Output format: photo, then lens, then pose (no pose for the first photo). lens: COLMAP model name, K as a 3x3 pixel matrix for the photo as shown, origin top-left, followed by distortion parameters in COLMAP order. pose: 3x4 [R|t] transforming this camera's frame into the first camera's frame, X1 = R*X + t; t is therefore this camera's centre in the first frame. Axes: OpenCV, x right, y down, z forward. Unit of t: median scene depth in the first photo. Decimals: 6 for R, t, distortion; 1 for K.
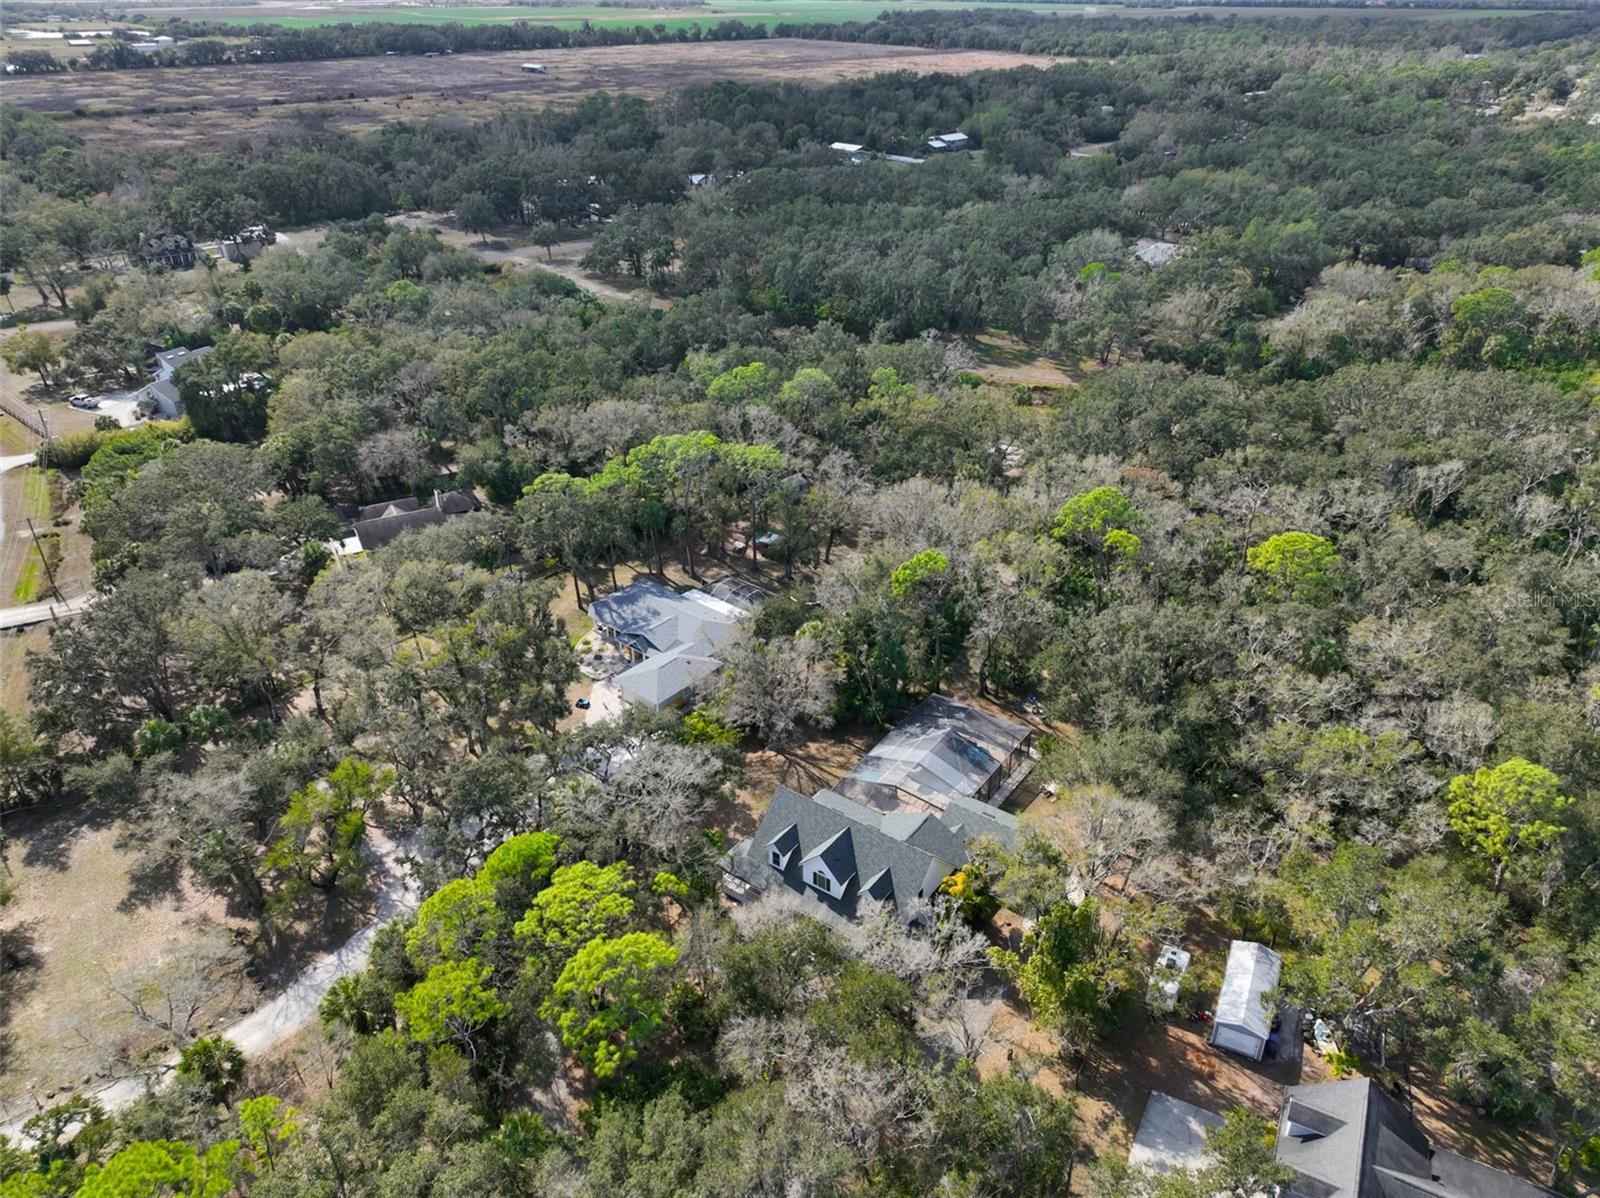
lens RADIAL K [[1118.4, 0, 805.7], [0, 1118.4, 596.5], [0, 0, 1]] dist [0.003453, 0.010581]
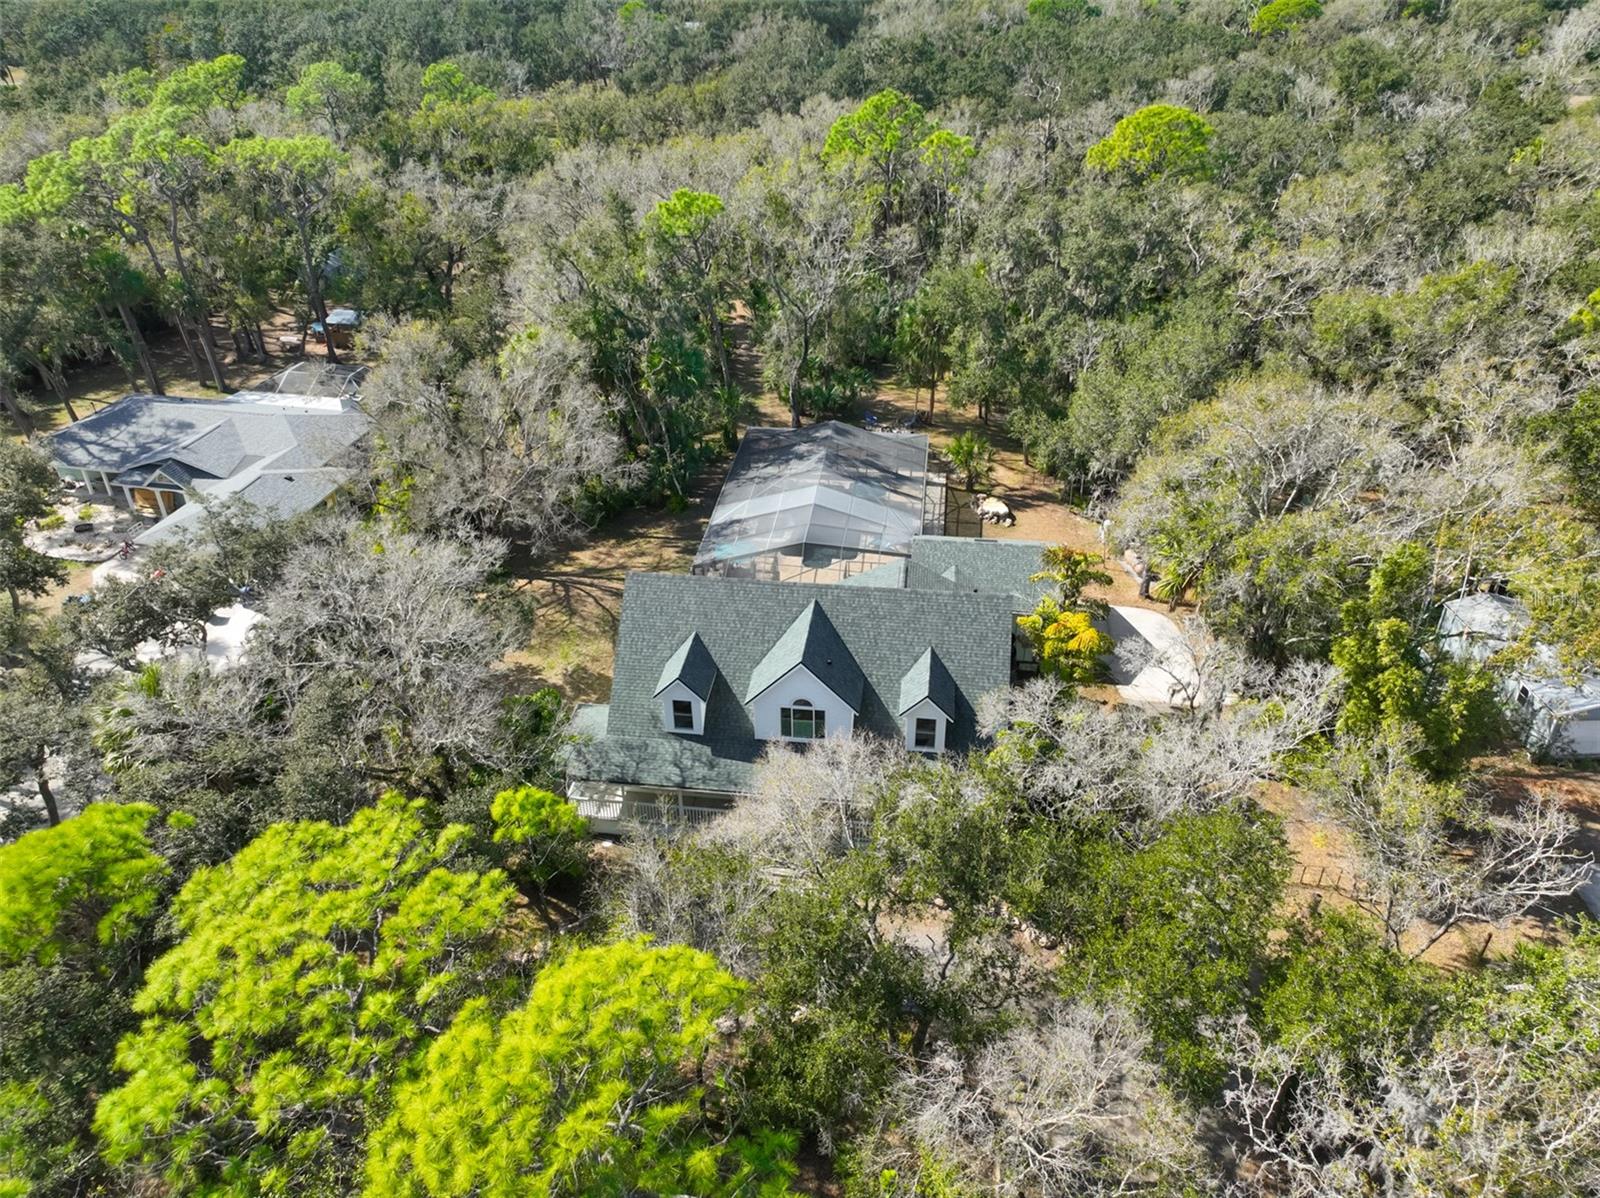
lens RADIAL K [[1118.4, 0, 805.7], [0, 1118.4, 596.5], [0, 0, 1]] dist [0.003453, 0.010581]
pose [[0.879261, -0.254617, 0.402580, -0.128237], [0.235149, 0.967005, 0.098014, 0.128714], [-0.414252, 0.008486, 0.910122, 0.467179]]
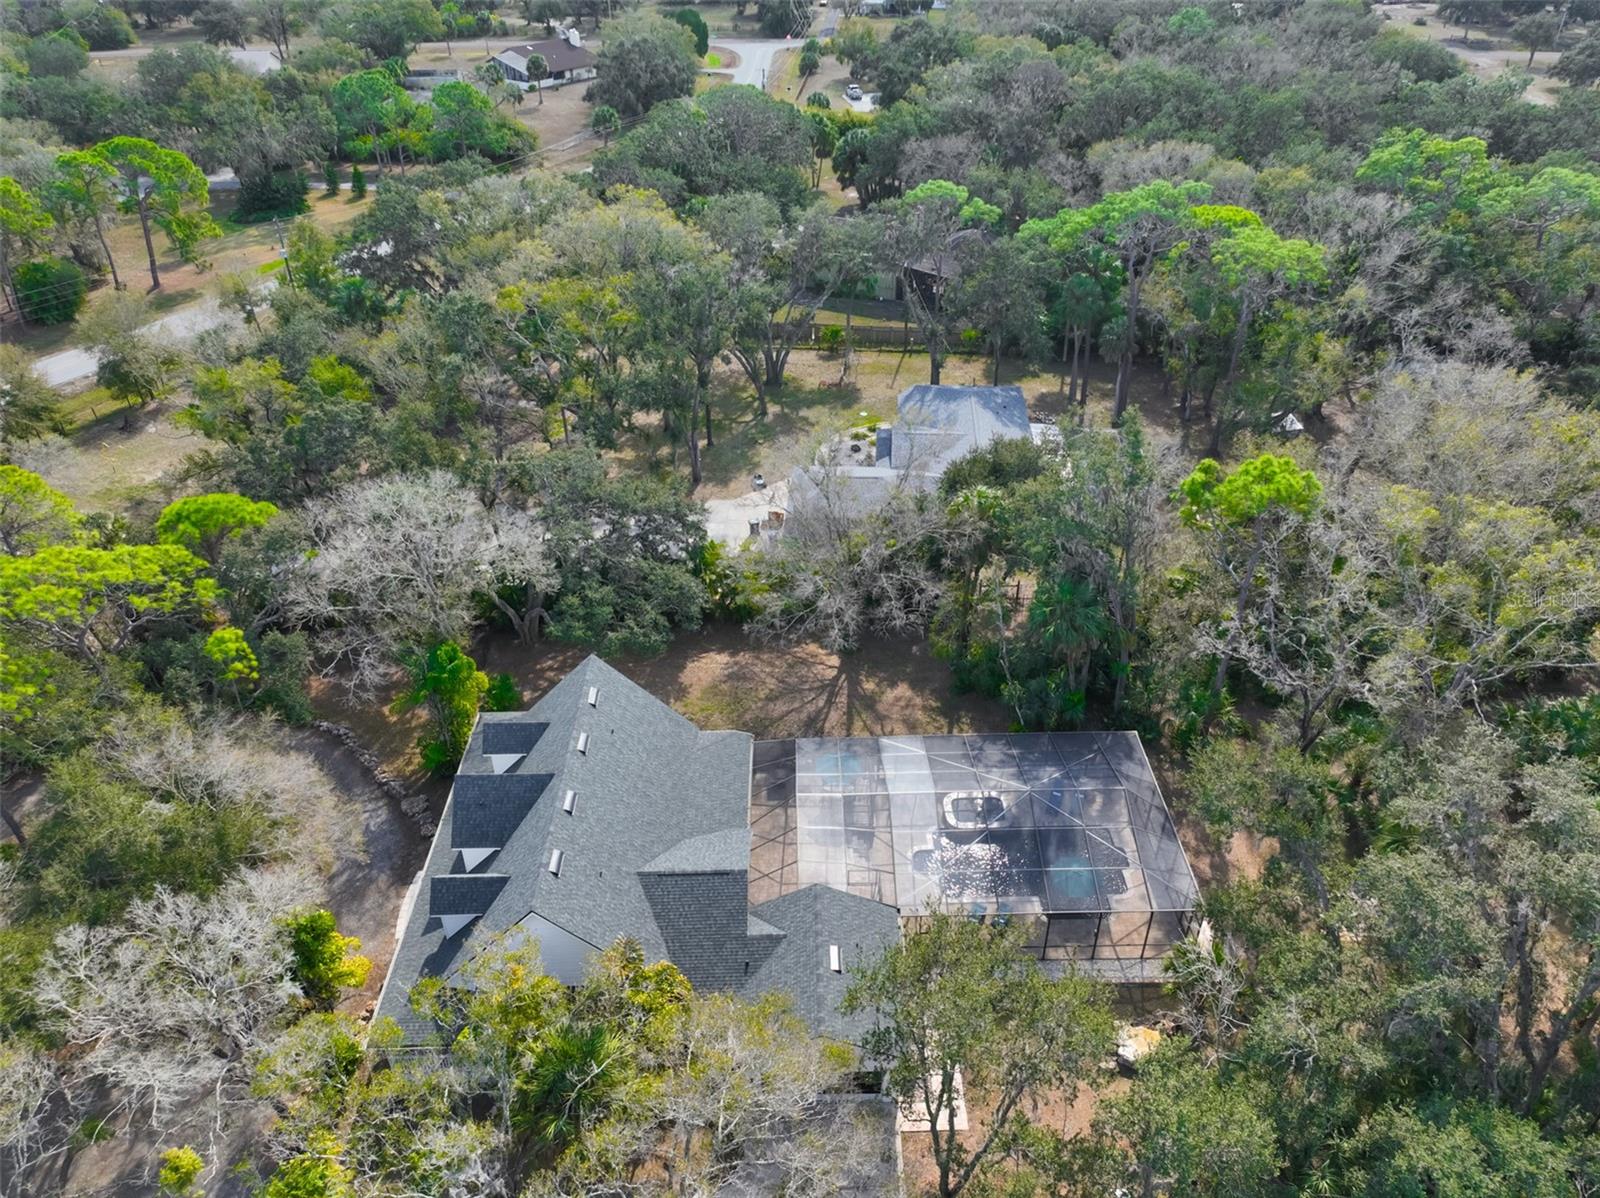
lens RADIAL K [[1118.4, 0, 805.7], [0, 1118.4, 596.5], [0, 0, 1]] dist [0.003453, 0.010581]
pose [[0.592700, 0.453460, -0.665643, 0.332458], [-0.387254, 0.885097, 0.258142, -0.034964], [0.706216, 0.104772, 0.700202, 0.578758]]
